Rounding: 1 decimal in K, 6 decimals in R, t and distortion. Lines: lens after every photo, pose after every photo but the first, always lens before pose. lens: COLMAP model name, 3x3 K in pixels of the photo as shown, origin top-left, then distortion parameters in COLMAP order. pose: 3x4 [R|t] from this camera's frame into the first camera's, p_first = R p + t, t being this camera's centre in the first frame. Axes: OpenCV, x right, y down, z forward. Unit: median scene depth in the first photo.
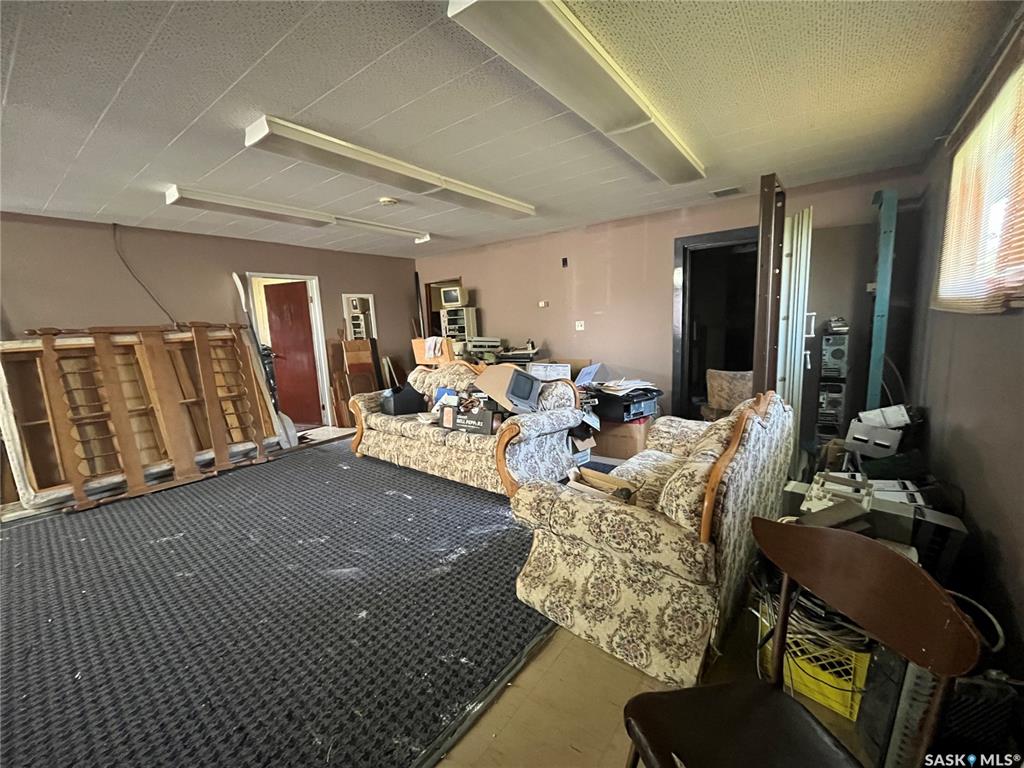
lens RADIAL K [[415.7, 0, 512.3], [0, 415.7, 385.1], [0, 0, 1]] dist [0.000372, 0.000092]
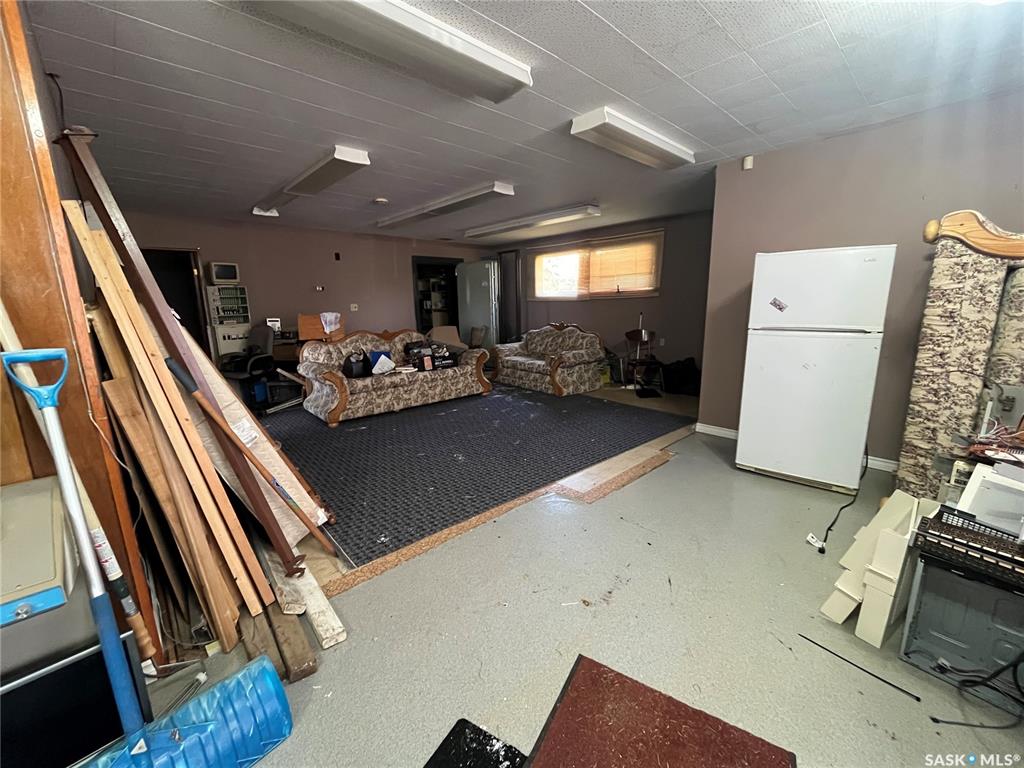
lens RADIAL K [[415.7, 0, 510.7], [0, 415.7, 385.6], [0, 0, 1]] dist [0.000372, 0.000092]
pose [[0.168854, -0.156906, 0.973072, -1.439486], [0.161908, 0.978252, 0.129646, 0.010675], [-0.972252, 0.135657, 0.190586, 0.411398]]
